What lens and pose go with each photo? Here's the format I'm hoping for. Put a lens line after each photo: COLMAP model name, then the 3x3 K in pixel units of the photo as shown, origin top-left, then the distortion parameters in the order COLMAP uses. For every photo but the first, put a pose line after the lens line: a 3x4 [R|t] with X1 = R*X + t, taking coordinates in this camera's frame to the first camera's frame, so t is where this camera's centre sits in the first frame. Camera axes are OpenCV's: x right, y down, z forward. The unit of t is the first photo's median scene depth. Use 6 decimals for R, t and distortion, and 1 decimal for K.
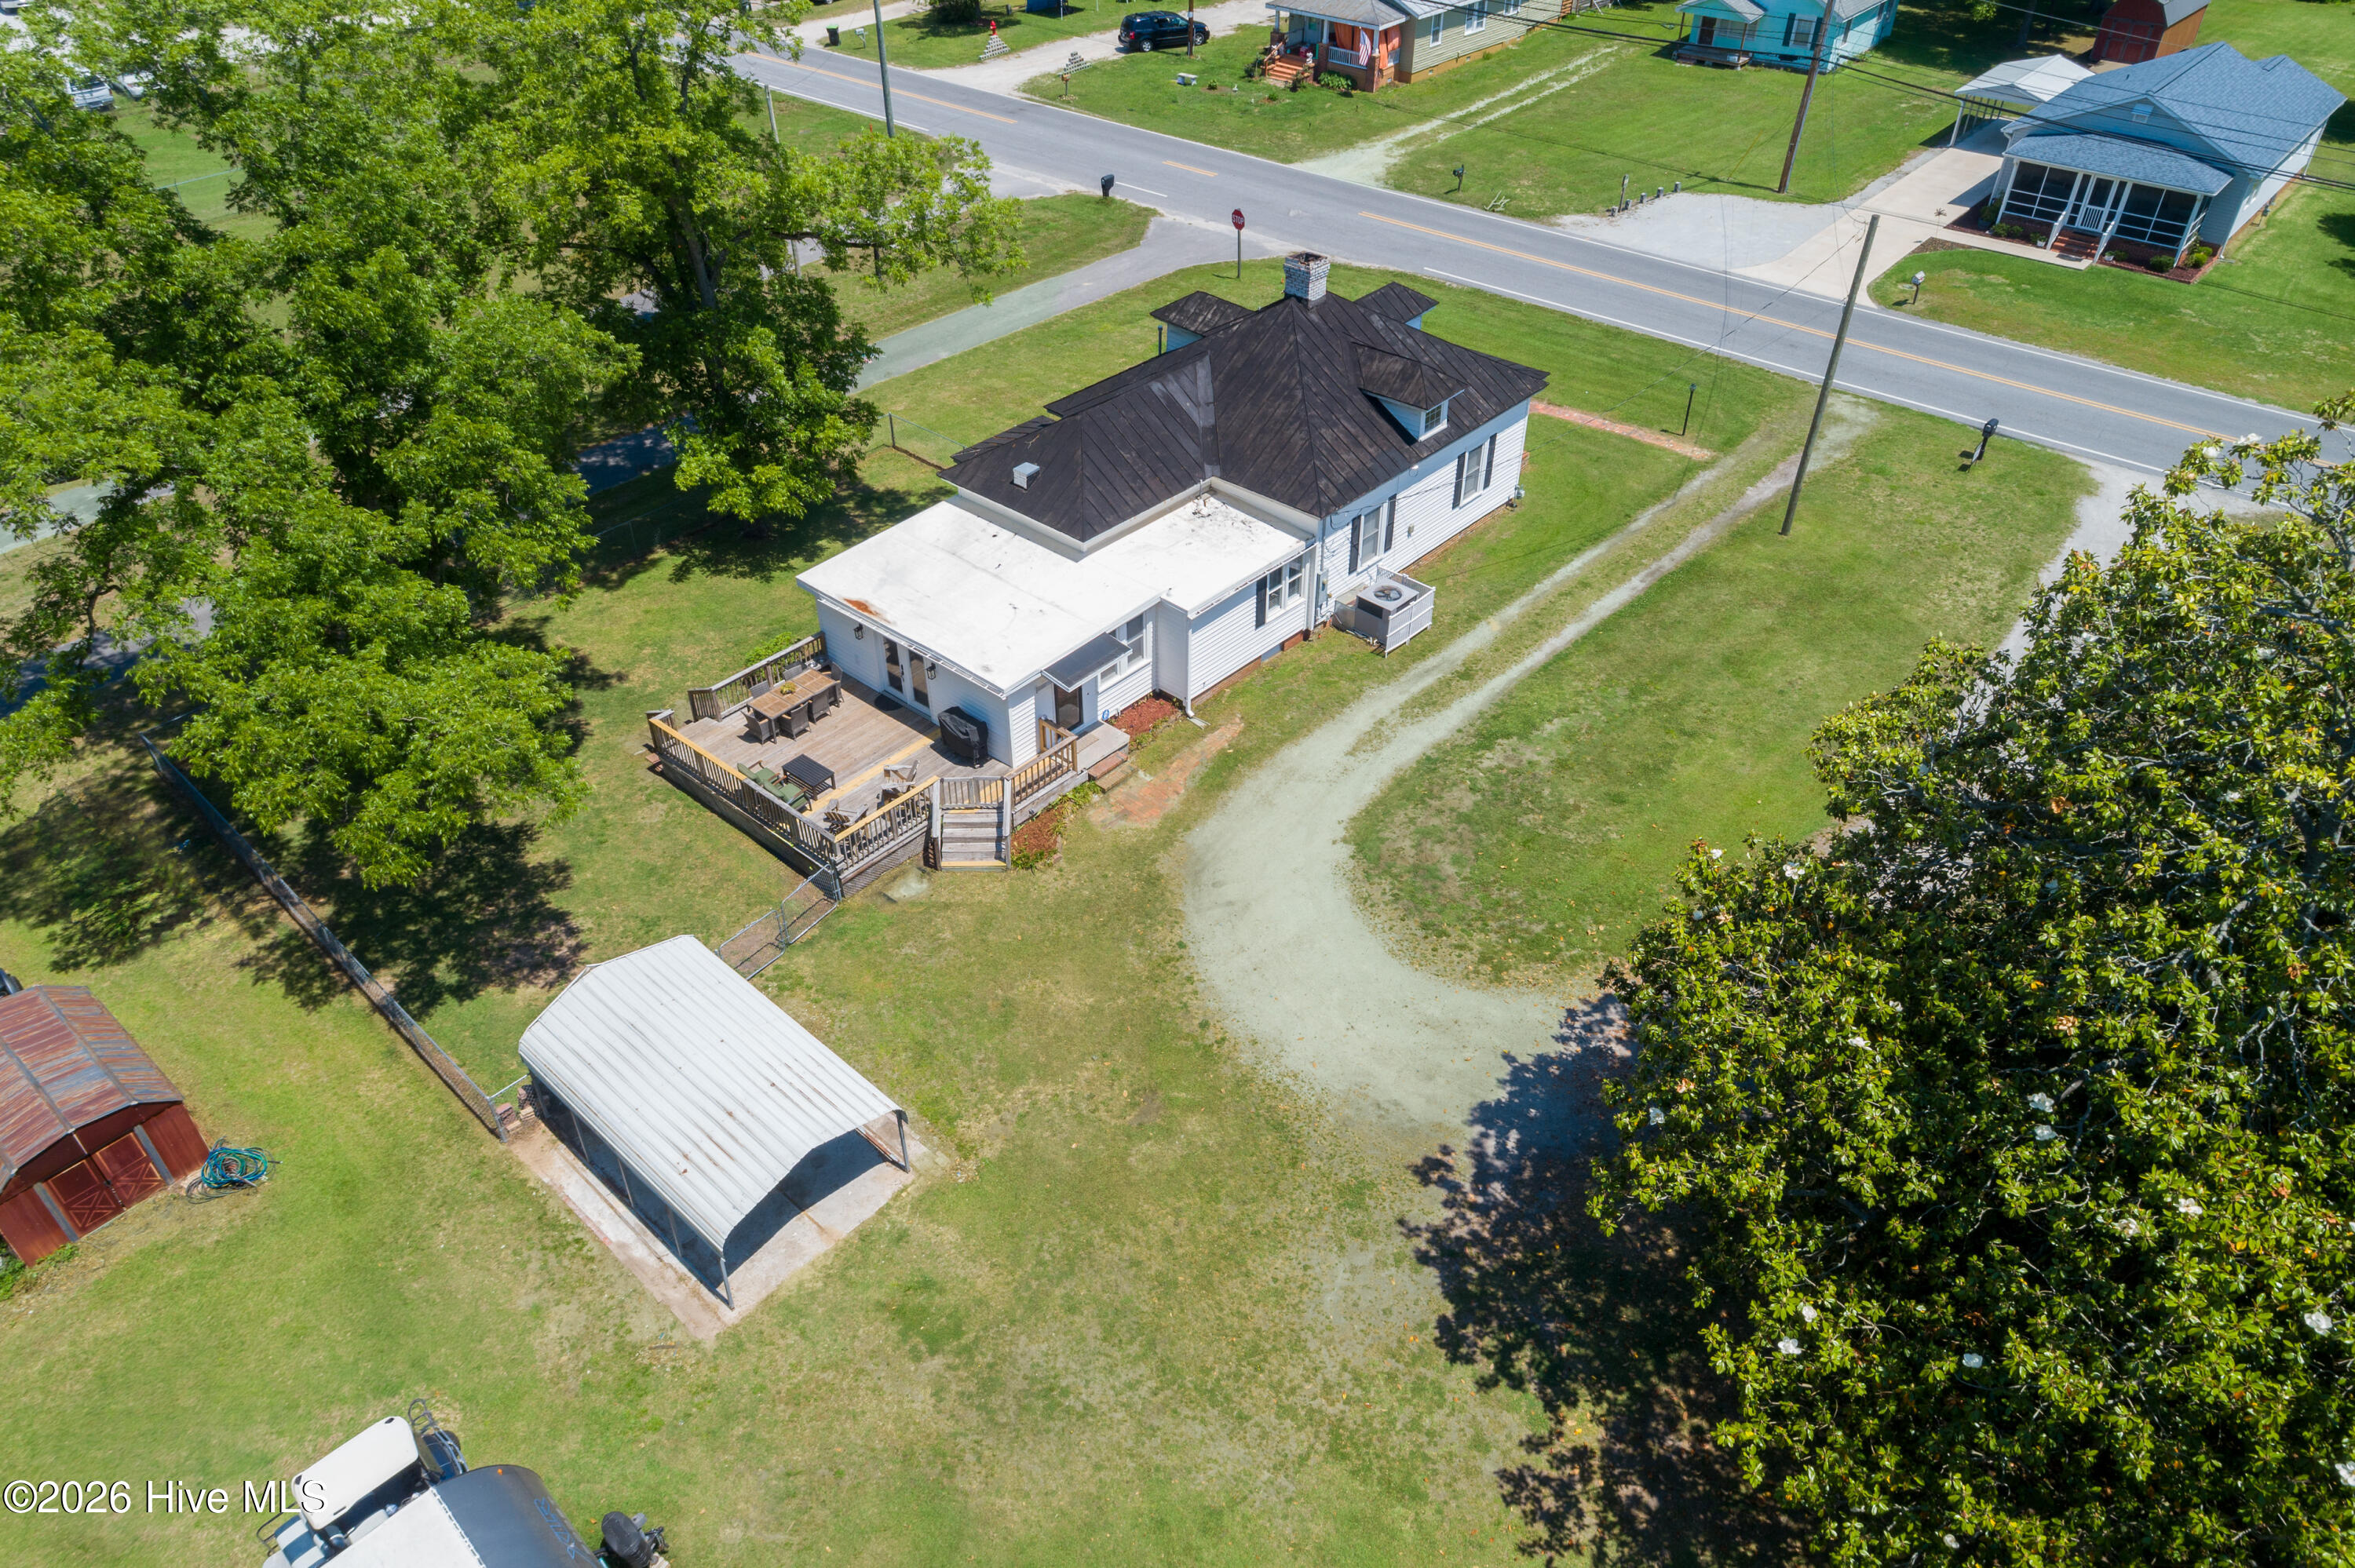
lens RADIAL K [[1593.2, 0, 1169.3], [0, 1593.2, 783.7], [0, 0, 1]] dist [0.002174, 0.005069]
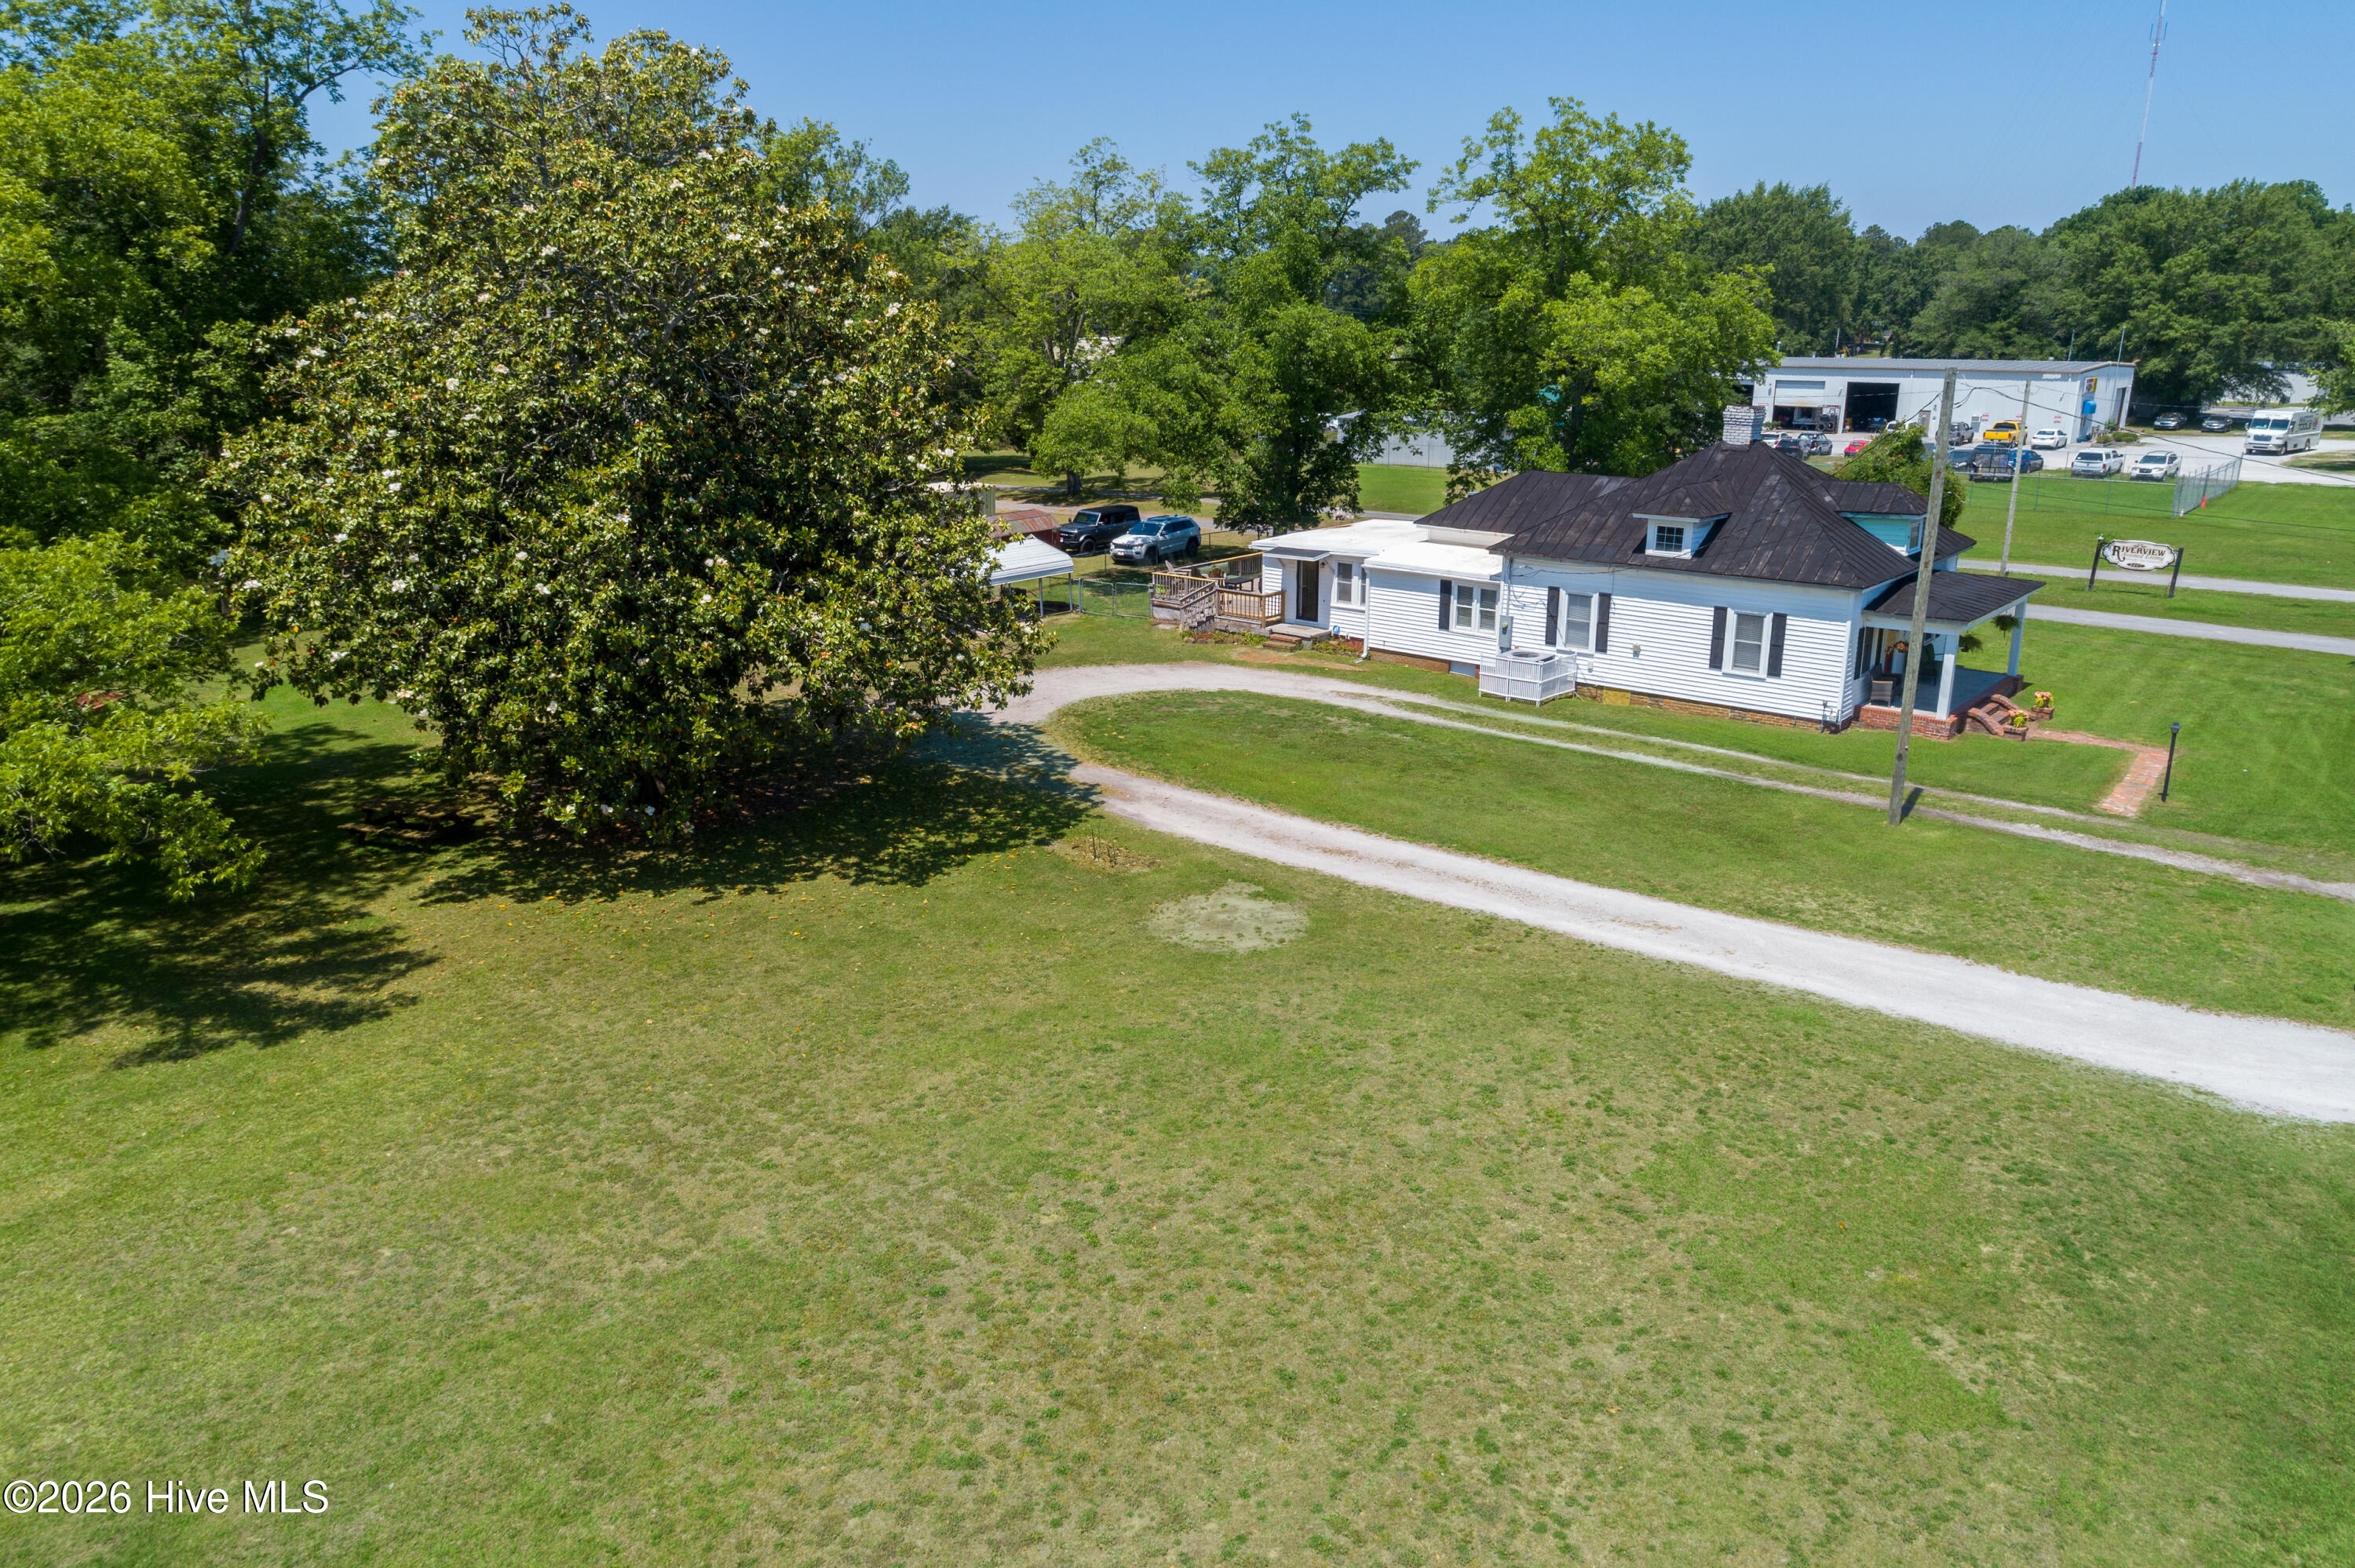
lens RADIAL K [[1593.2, 0, 1169.3], [0, 1593.2, 783.7], [0, 0, 1]] dist [0.002174, 0.005069]
pose [[0.004429, 0.284644, -0.958623, 1.210389], [-0.603389, 0.765215, 0.224428, -0.151490], [0.797435, 0.577428, 0.175140, 0.673088]]
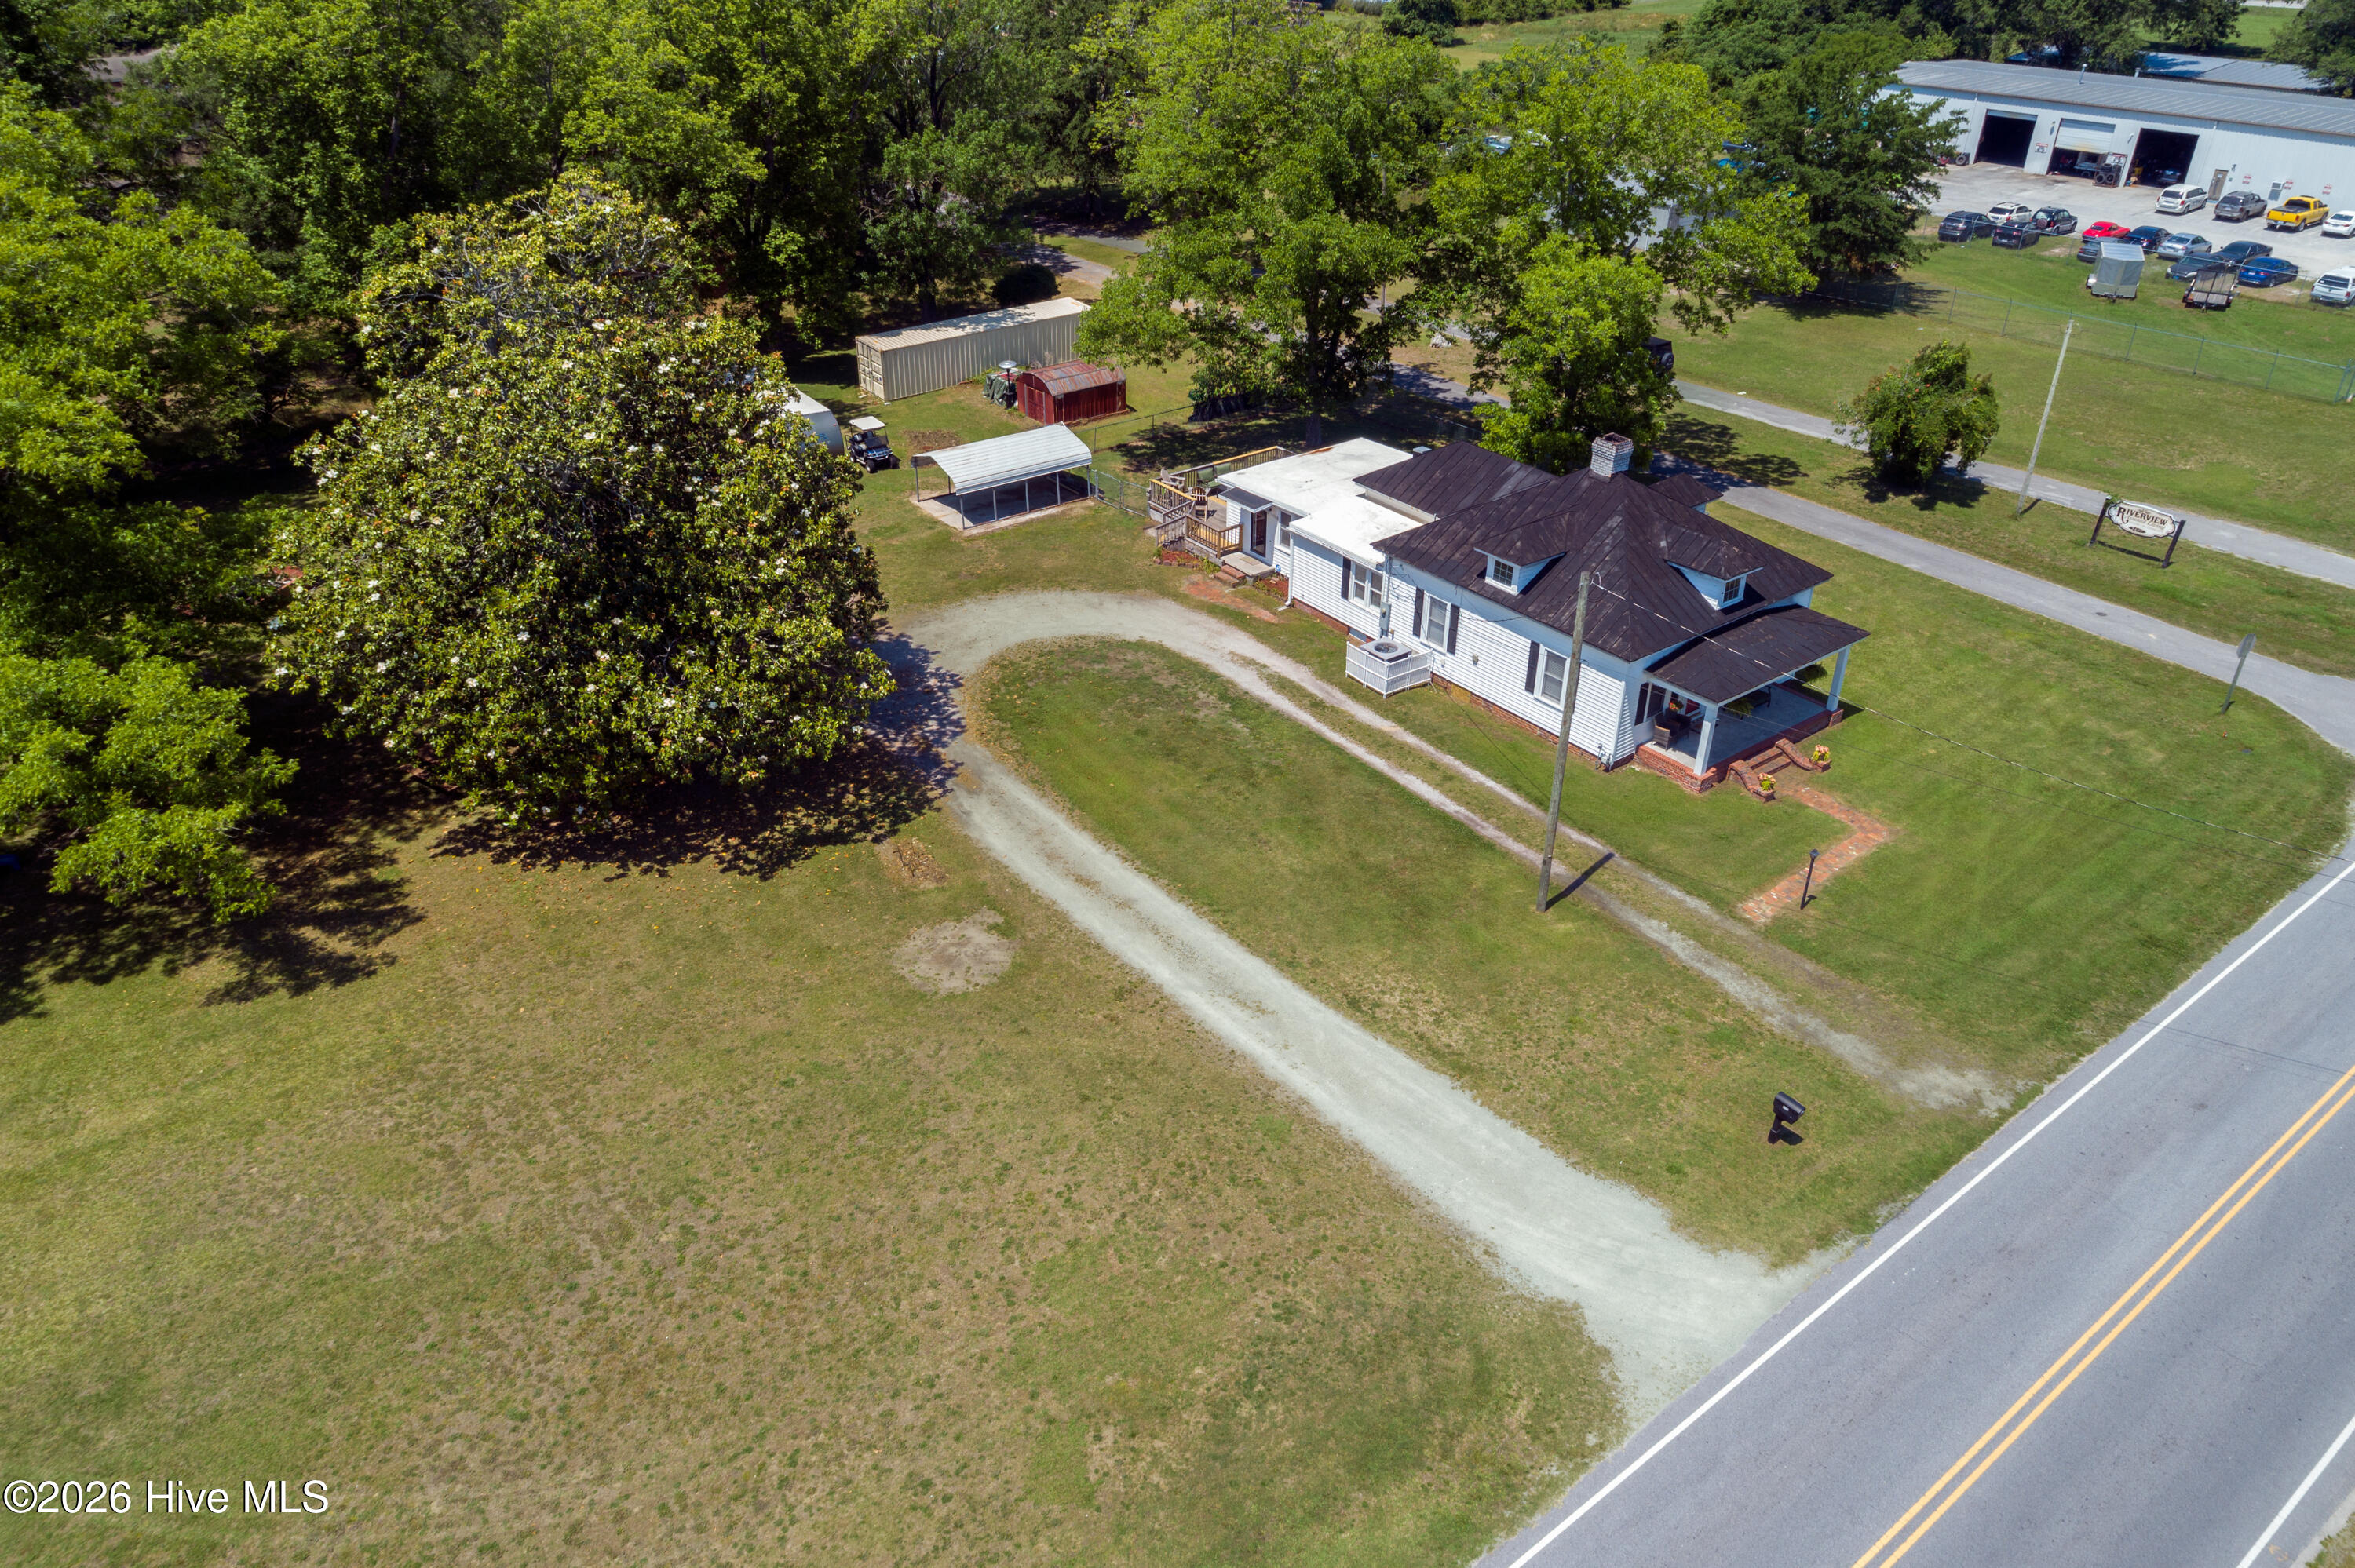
lens RADIAL K [[1593.2, 0, 1169.3], [0, 1593.2, 783.7], [0, 0, 1]] dist [0.002174, 0.005069]
pose [[-0.207001, 0.501876, -0.839804, 1.274552], [-0.593842, 0.617721, 0.515531, -0.597803], [0.777498, 0.605426, 0.170166, 0.728657]]
